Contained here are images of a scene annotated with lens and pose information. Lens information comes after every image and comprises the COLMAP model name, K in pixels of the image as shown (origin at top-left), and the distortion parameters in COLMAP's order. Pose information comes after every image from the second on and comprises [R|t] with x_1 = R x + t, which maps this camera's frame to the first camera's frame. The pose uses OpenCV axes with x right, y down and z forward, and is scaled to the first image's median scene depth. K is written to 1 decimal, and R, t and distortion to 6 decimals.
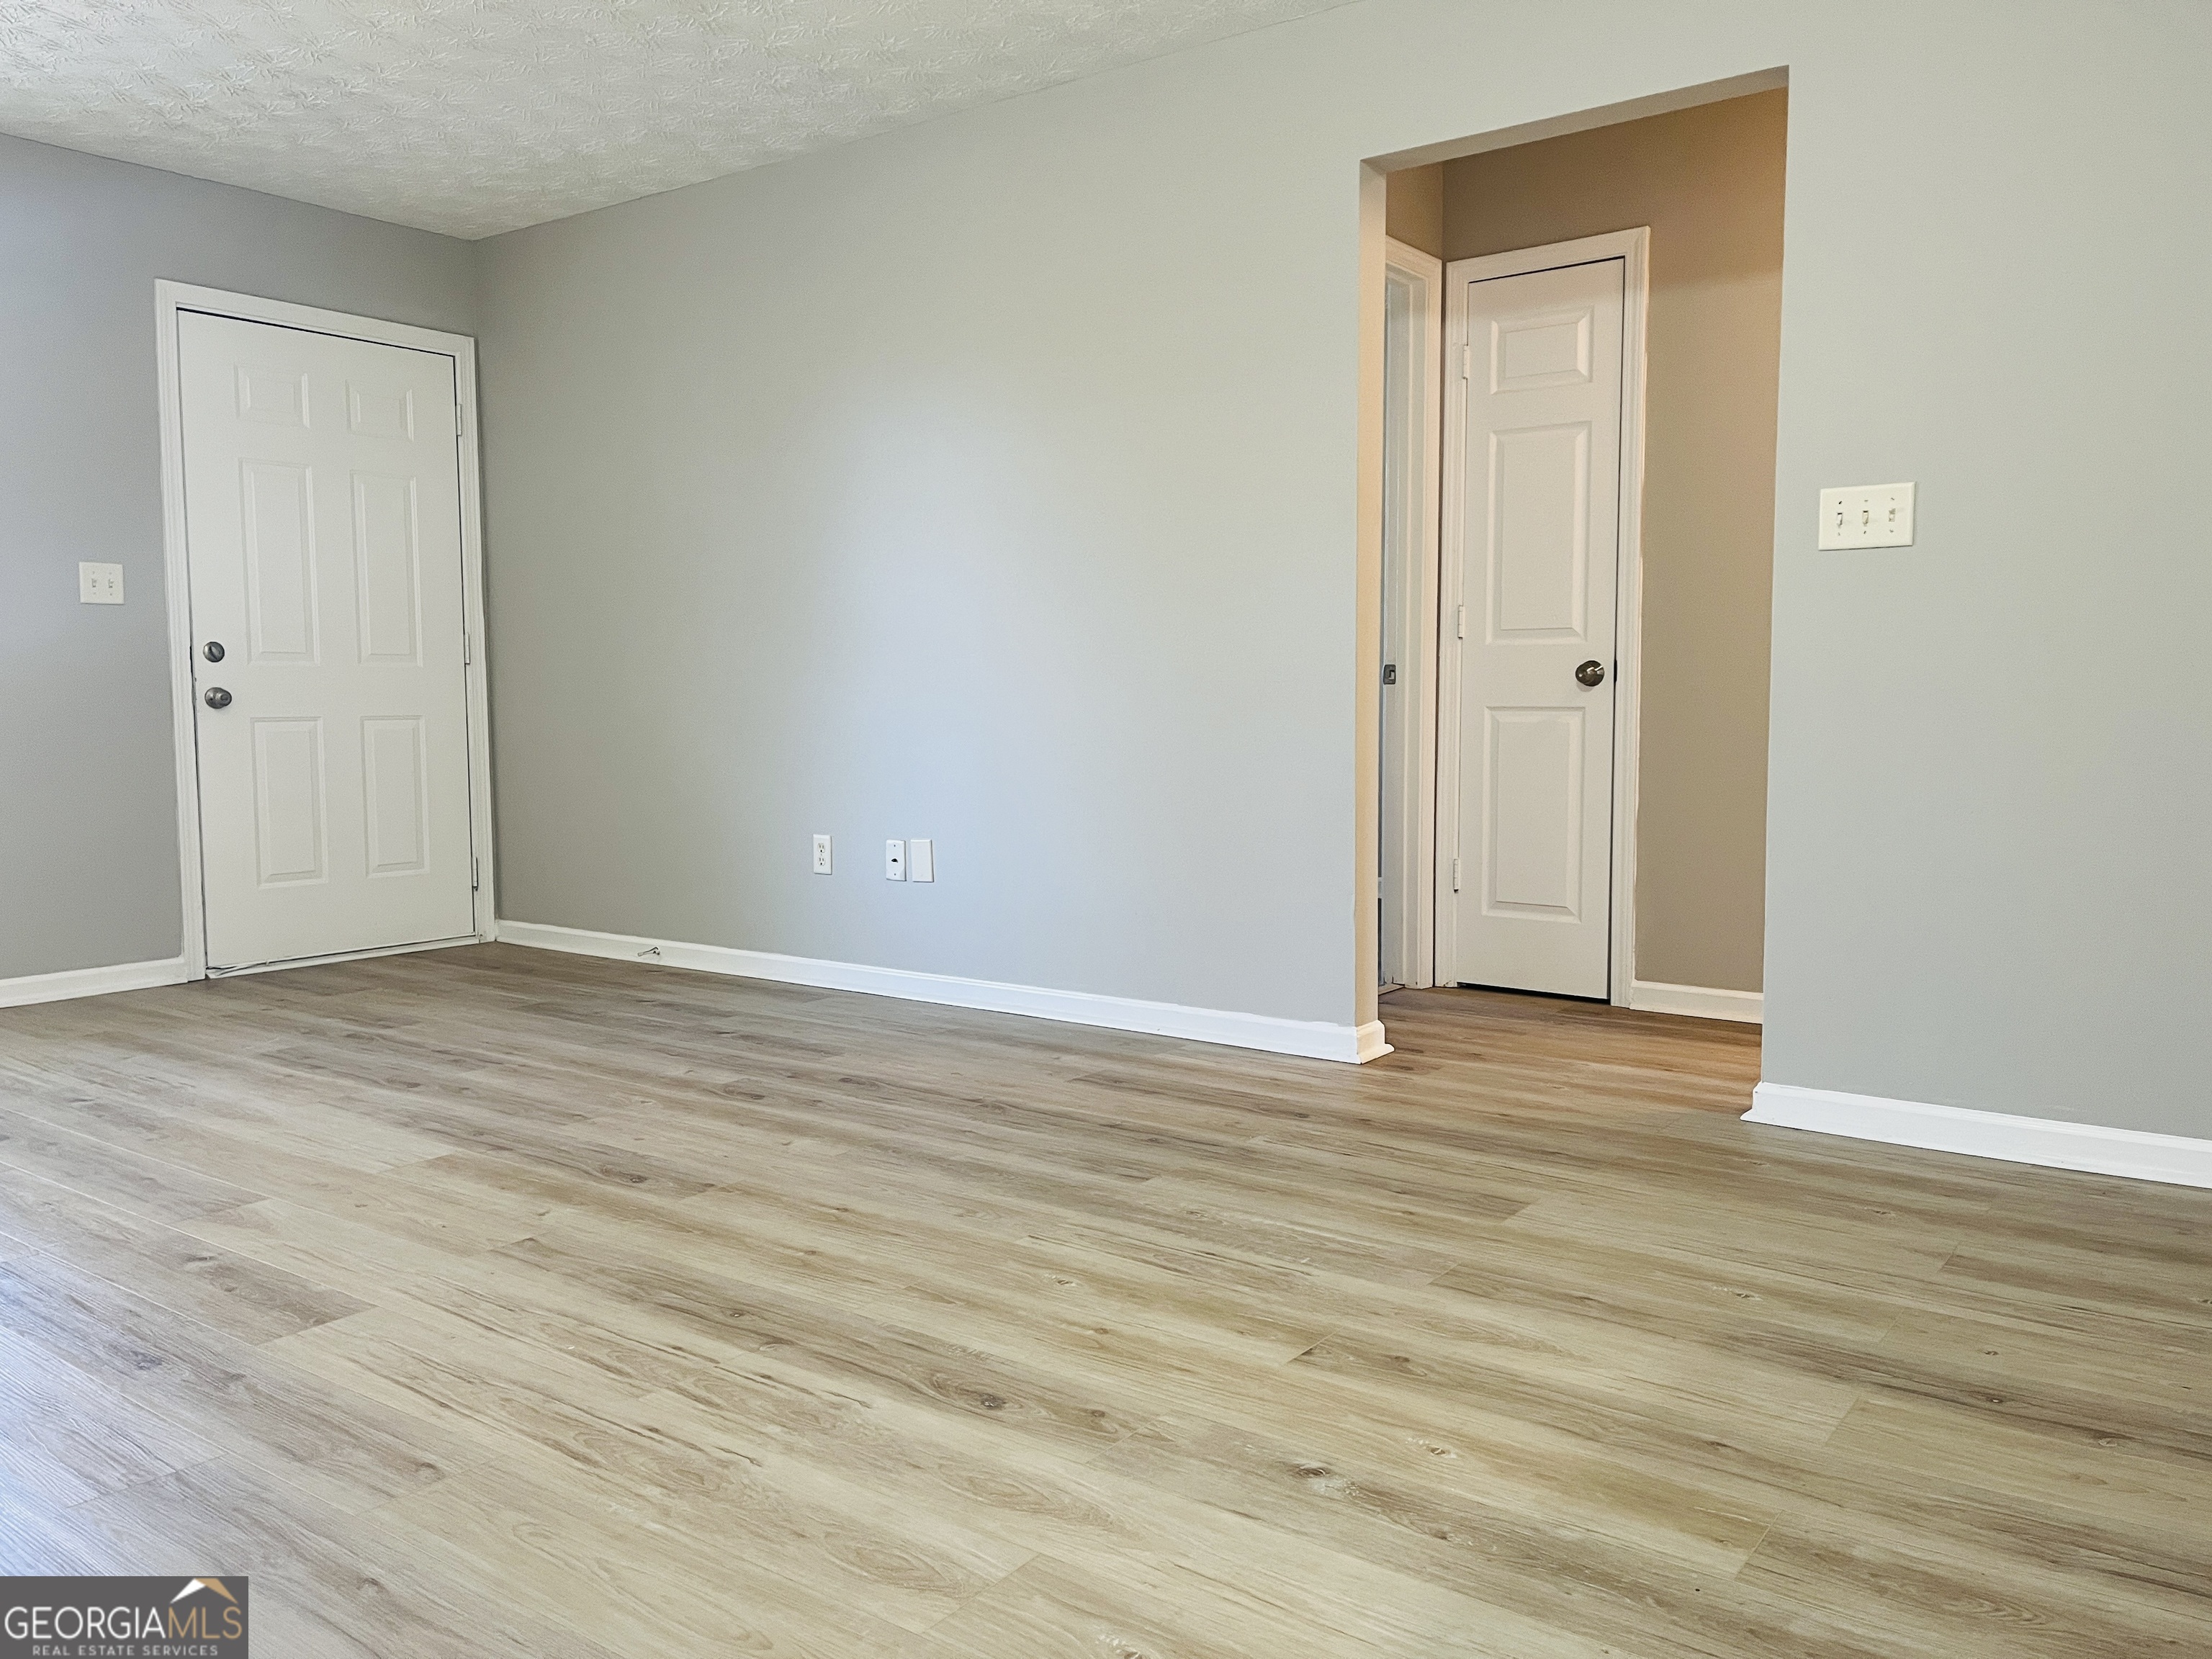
lens RADIAL K [[1683.6, 0, 1117.8], [0, 1683.6, 818.6], [0, 0, 1]] dist [0.071048, -0.081926]
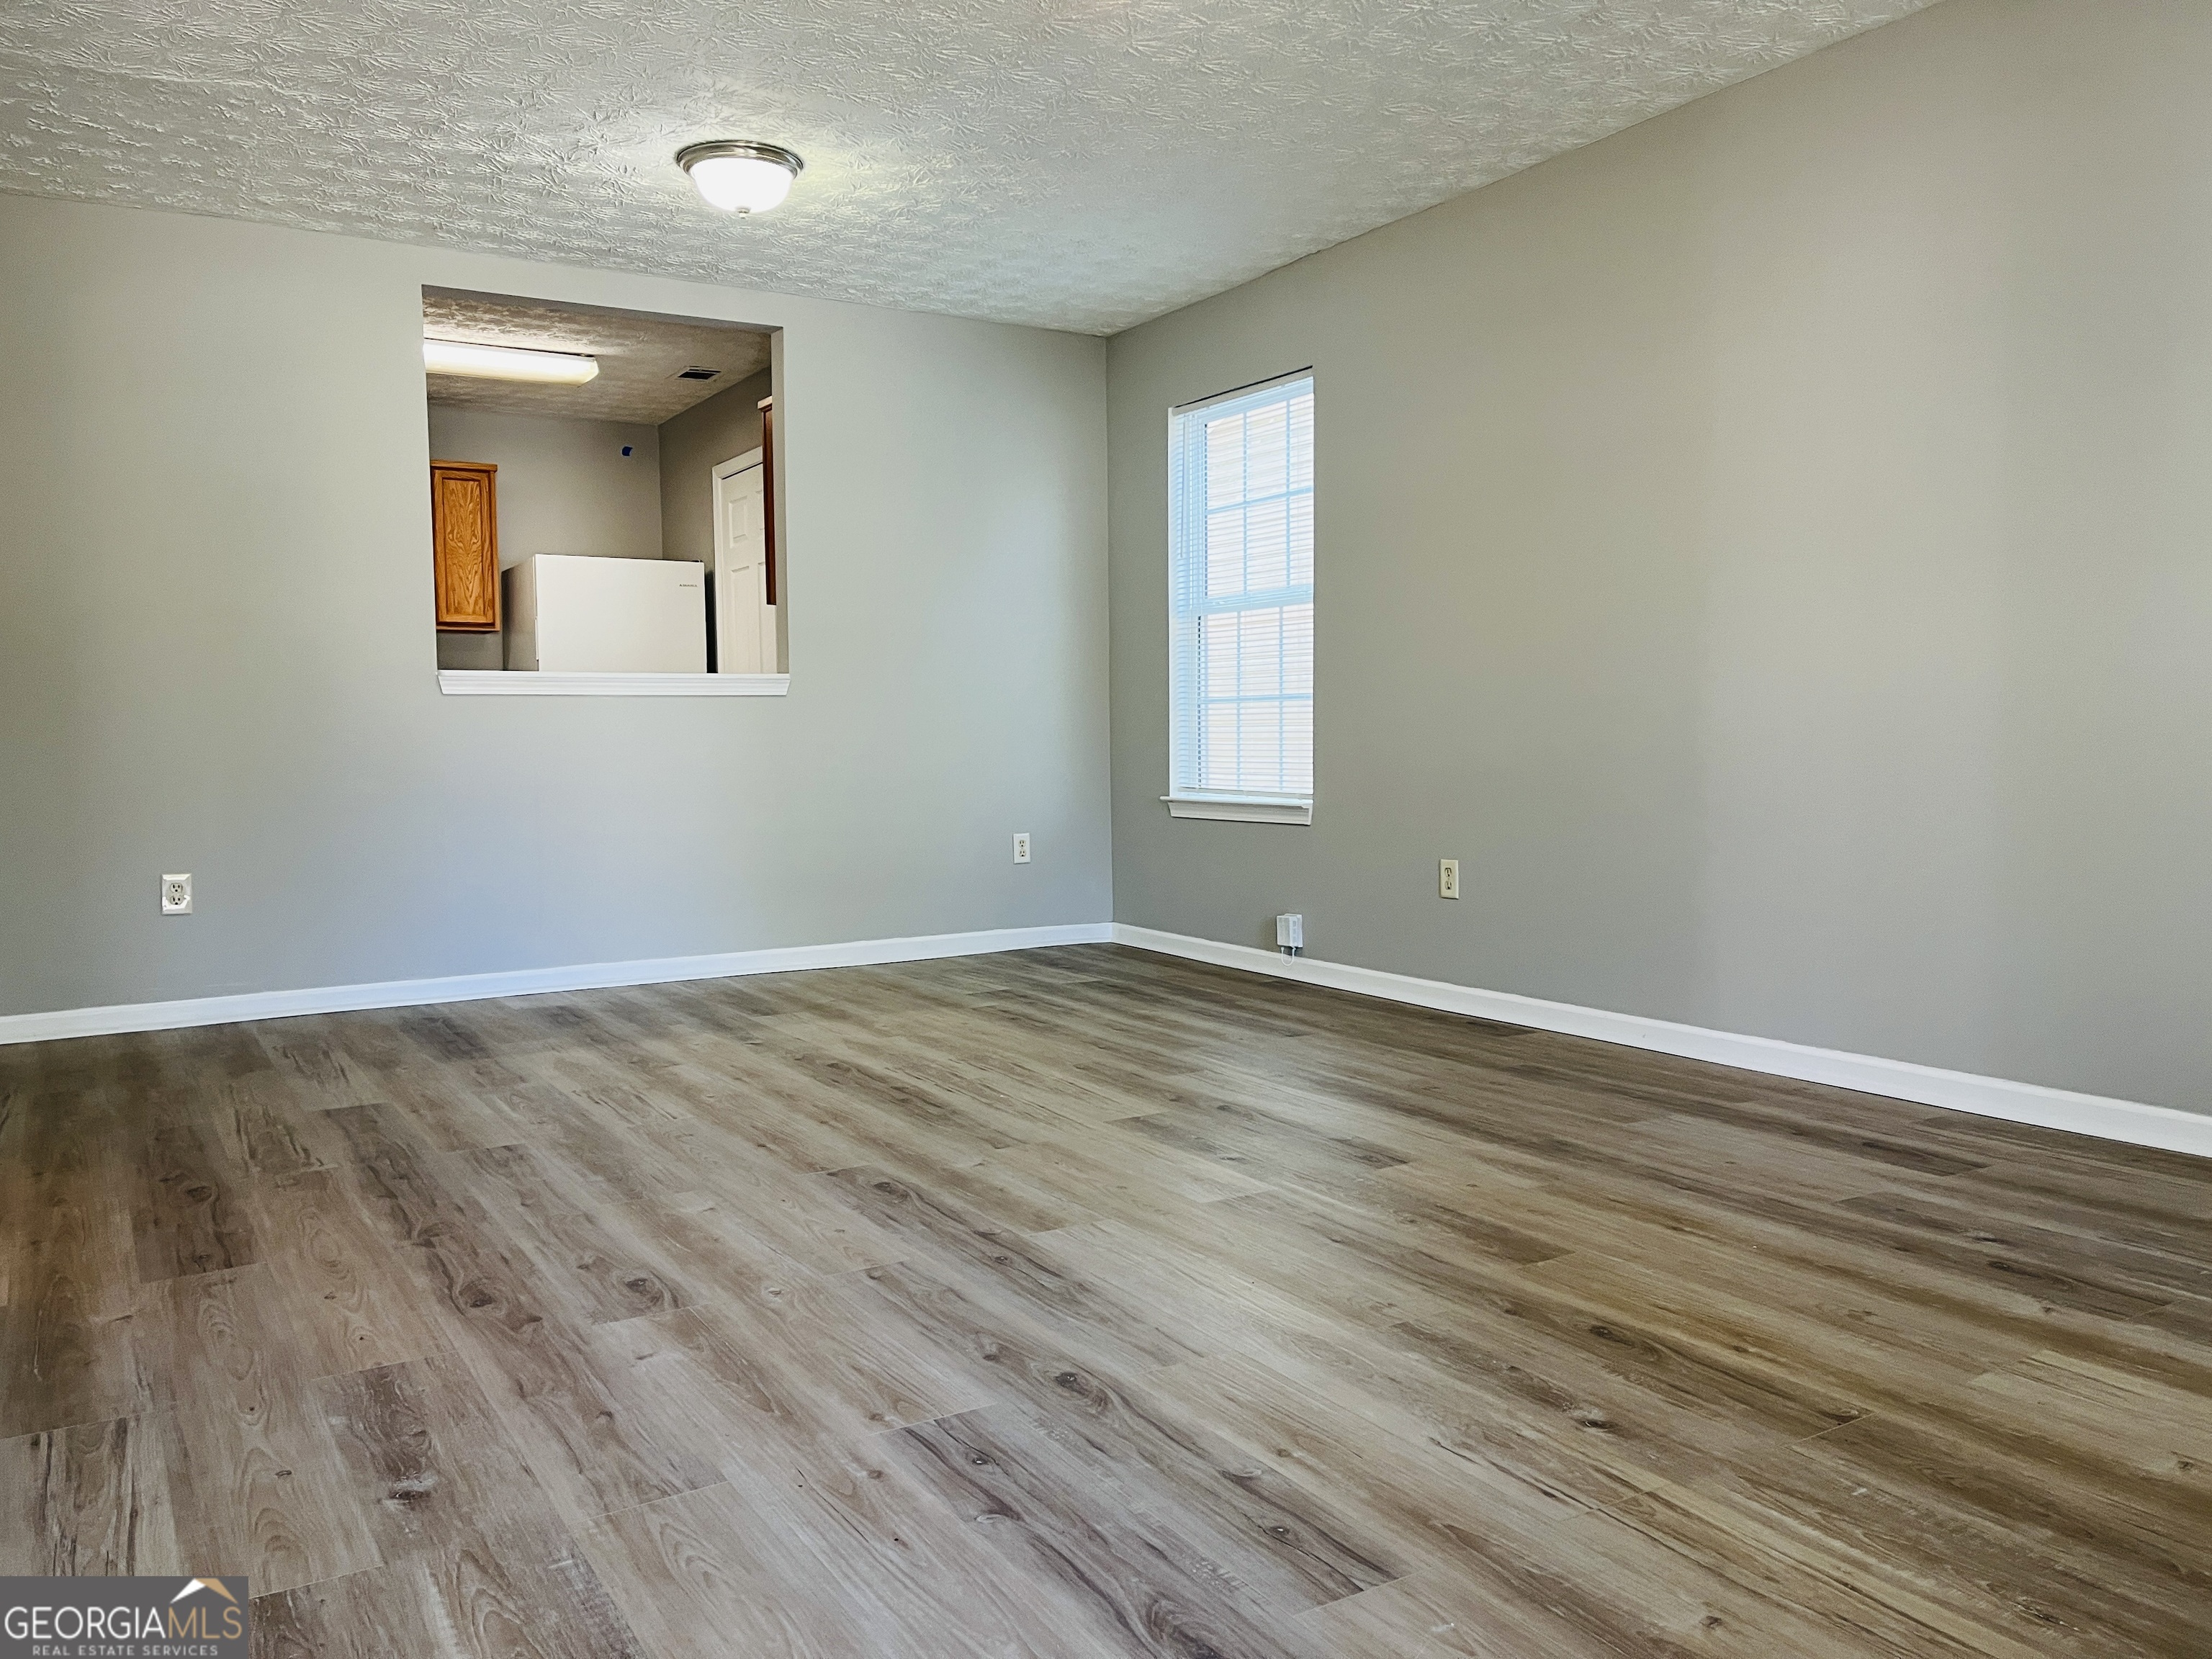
lens RADIAL K [[1688.2, 0, 1130.4], [0, 1688.2, 806.2], [0, 0, 1]] dist [0.117233, -0.151355]
pose [[-0.928904, 0.000616, 0.370321, -0.870360], [0.044655, 0.992888, 0.110360, -0.138936], [-0.367619, 0.119050, -0.922325, 2.014998]]
